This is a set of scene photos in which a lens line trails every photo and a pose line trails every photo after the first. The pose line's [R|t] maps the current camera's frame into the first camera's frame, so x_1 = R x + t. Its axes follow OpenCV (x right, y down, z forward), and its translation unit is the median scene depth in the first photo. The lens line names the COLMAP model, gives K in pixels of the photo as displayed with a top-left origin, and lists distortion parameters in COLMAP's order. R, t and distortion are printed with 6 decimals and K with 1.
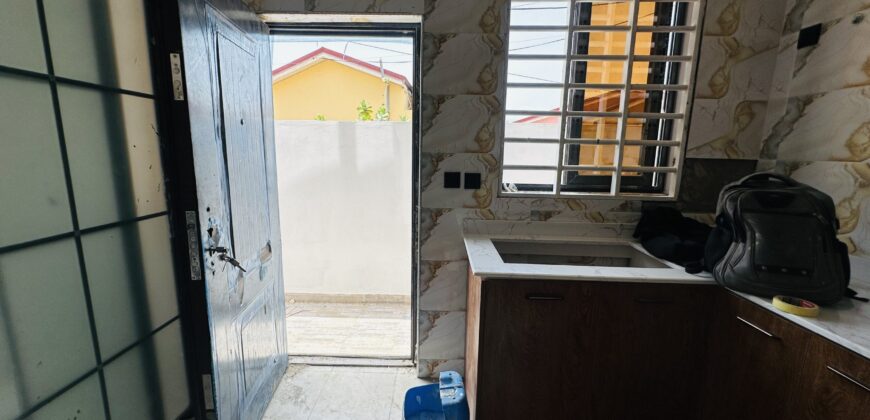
lens RADIAL K [[351.0, 0, 436.2], [0, 351.0, 210.5], [0, 0, 1]] dist [-0.003945, 0.001650]
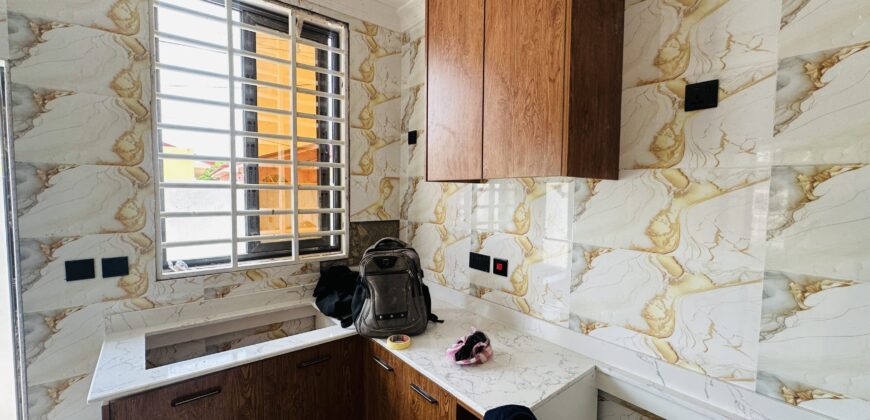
lens RADIAL K [[351.0, 0, 436.9], [0, 351.0, 211.3], [0, 0, 1]] dist [-0.003945, 0.001650]
pose [[0.757820, -0.048784, 0.650637, 0.150396], [0.115596, 0.991464, -0.060299, -0.079176], [-0.642142, 0.120906, 0.756991, -0.121920]]
